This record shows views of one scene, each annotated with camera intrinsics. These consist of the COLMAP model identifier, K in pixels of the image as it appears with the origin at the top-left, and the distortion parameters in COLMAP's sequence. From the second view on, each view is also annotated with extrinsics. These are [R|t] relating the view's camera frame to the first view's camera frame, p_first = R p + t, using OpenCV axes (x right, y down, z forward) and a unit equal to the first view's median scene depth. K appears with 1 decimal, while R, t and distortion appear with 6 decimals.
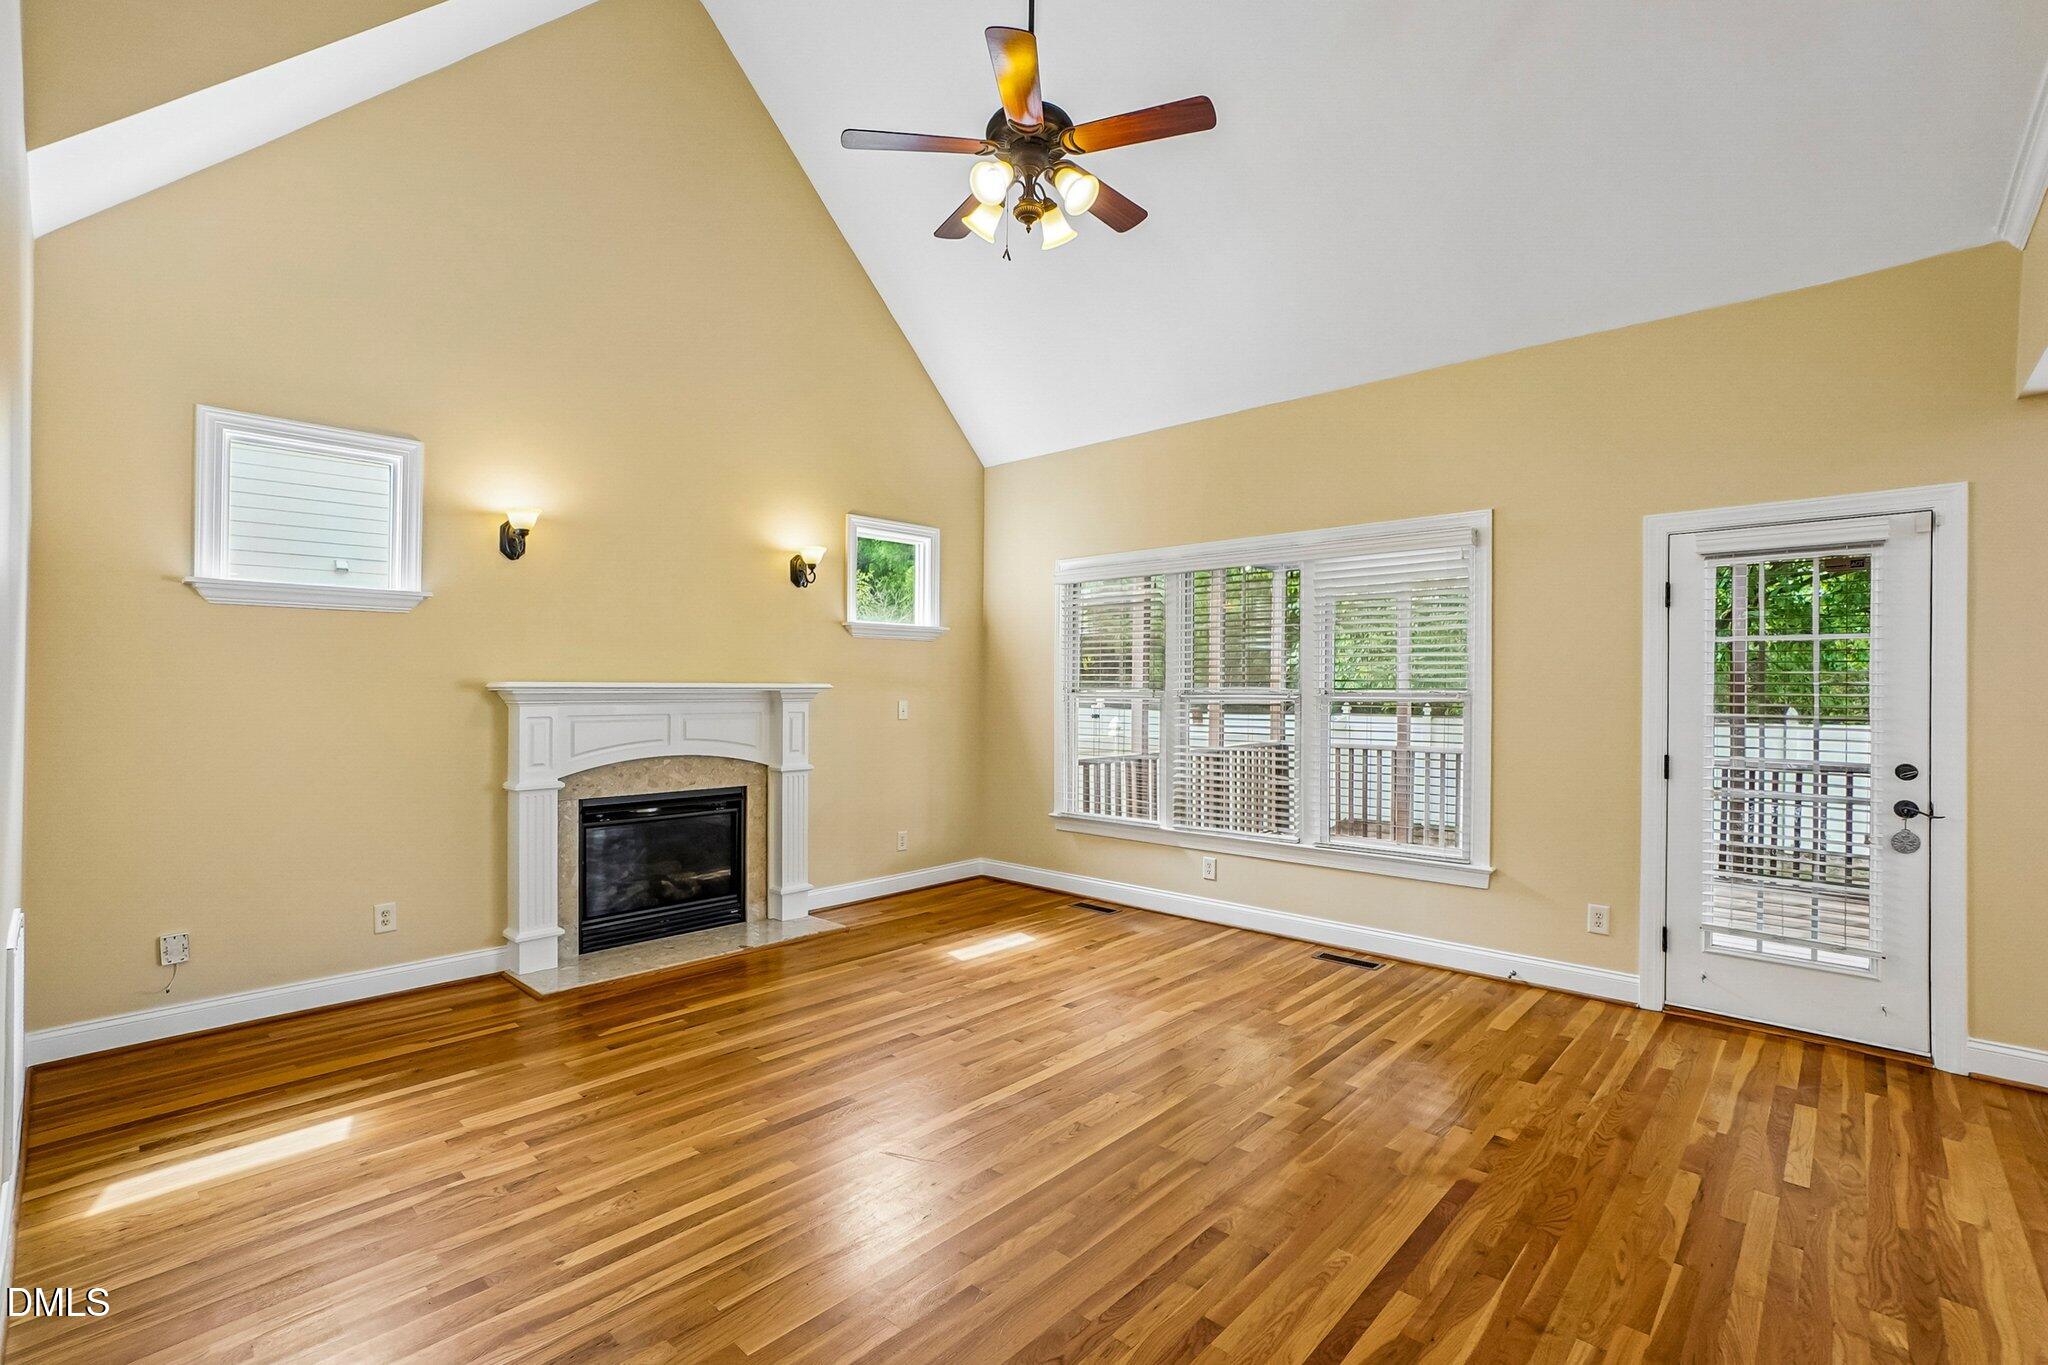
lens RADIAL K [[918.7, 0, 1006.4], [0, 918.7, 681.6], [0, 0, 1]] dist [-0.045169, 0.013560]
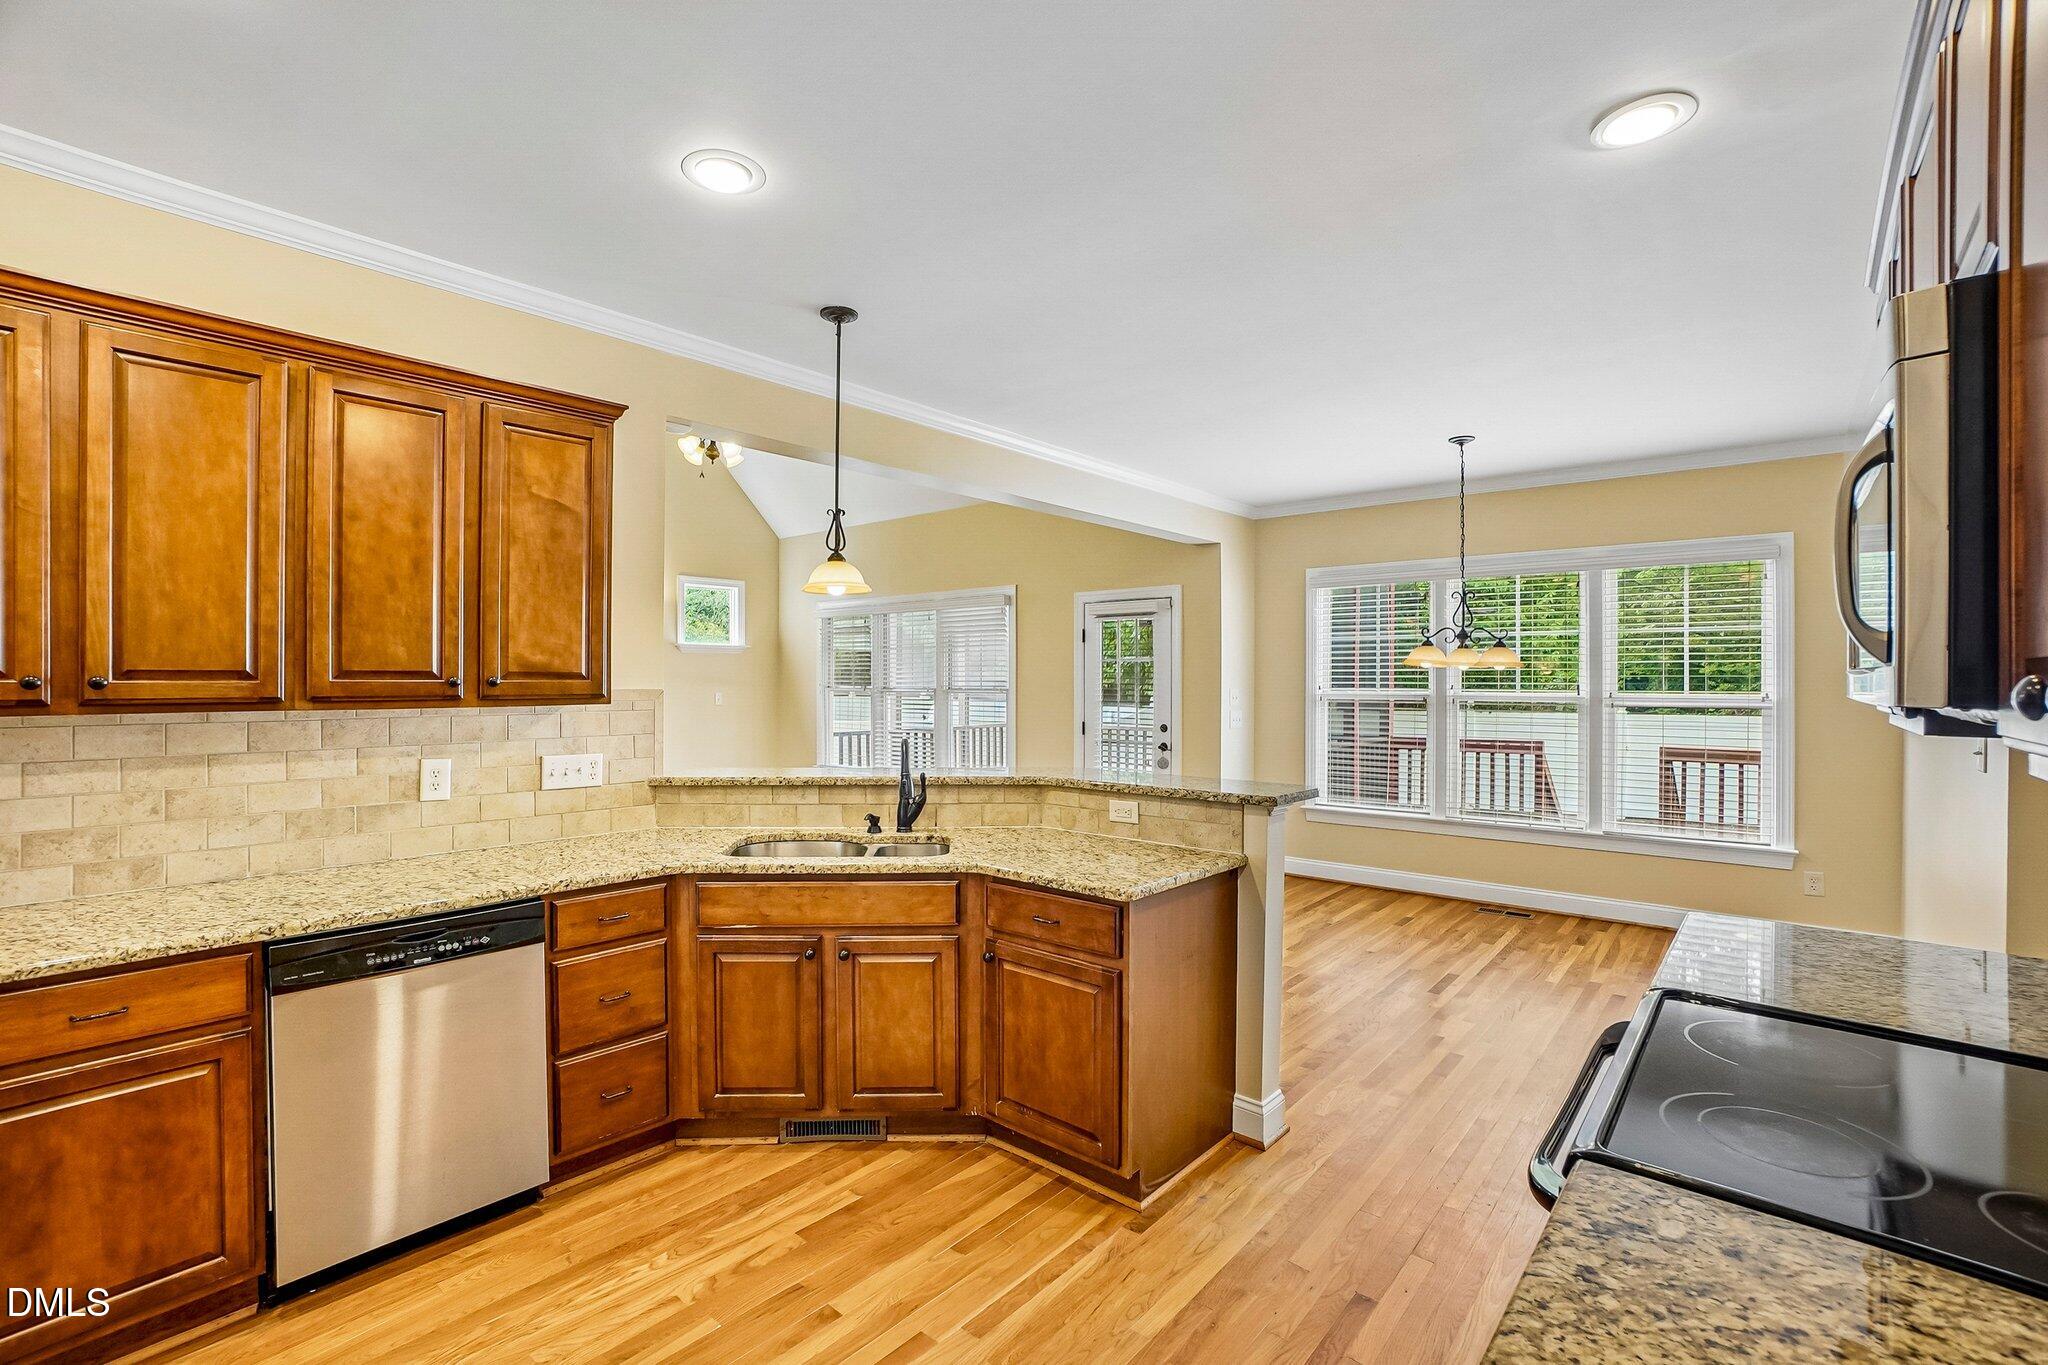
lens RADIAL K [[900.2, 0, 1022.6], [0, 900.2, 684.1], [0, 0, 1]] dist [-0.032852, 0.000574]
pose [[0.999011, 0.000881, 0.044463, 0.468040], [-0.001274, 0.999960, 0.008809, -0.010705], [-0.044454, -0.008857, 0.998972, -0.763123]]
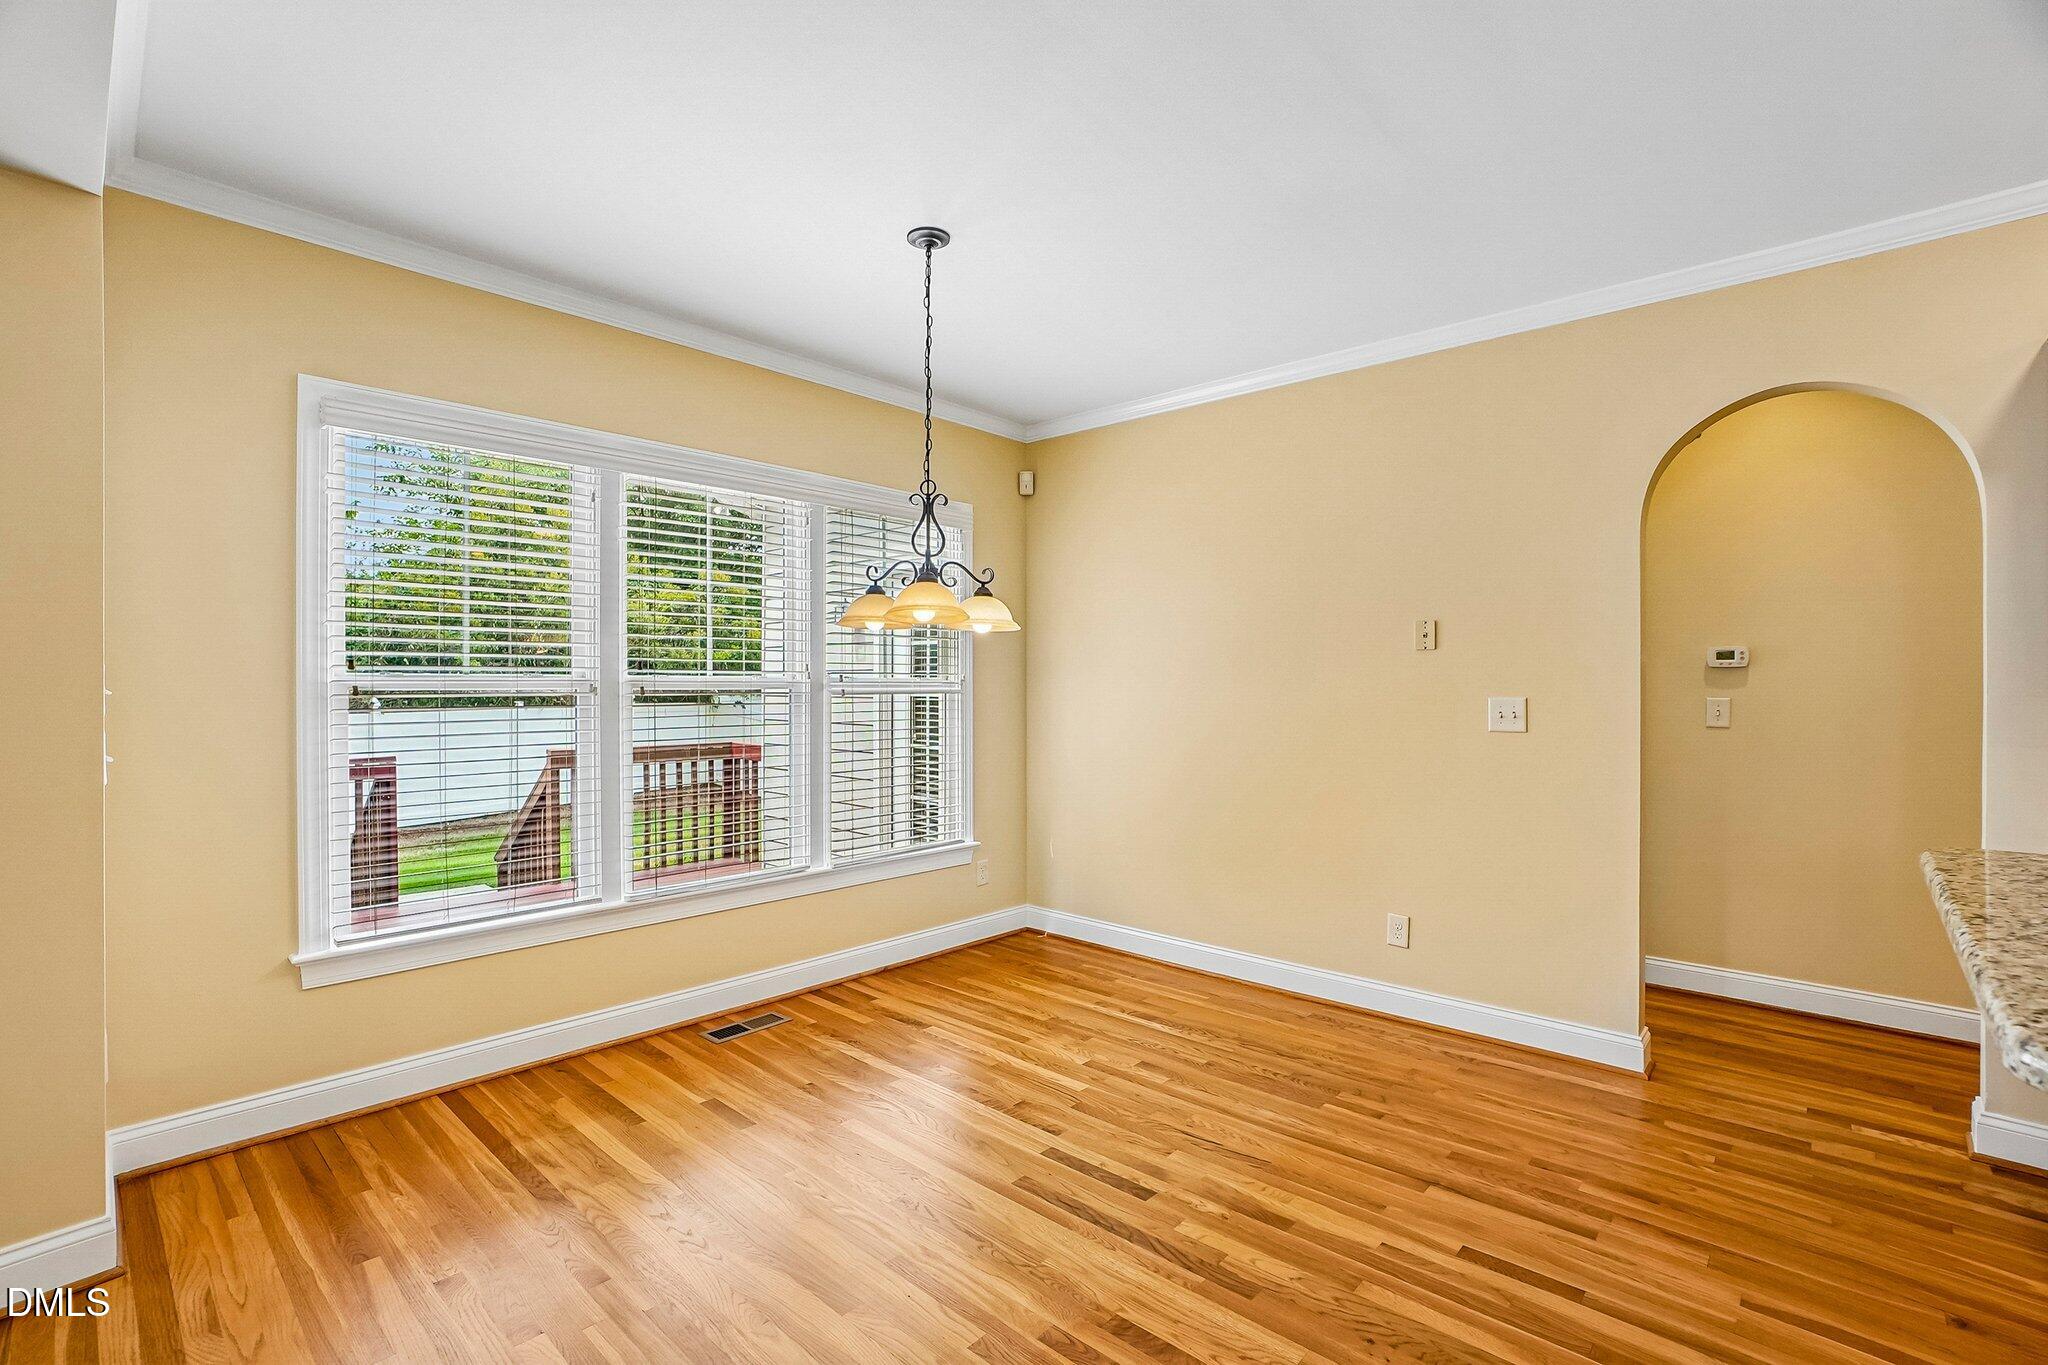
lens RADIAL K [[918.7, 0, 1006.4], [0, 918.7, 681.6], [0, 0, 1]] dist [-0.045169, 0.013560]
pose [[0.007478, 0.000720, 0.999972, 0.402887], [-0.007011, 0.999975, -0.000667, 0.016901], [-0.999947, -0.007006, 0.007483, 0.229999]]
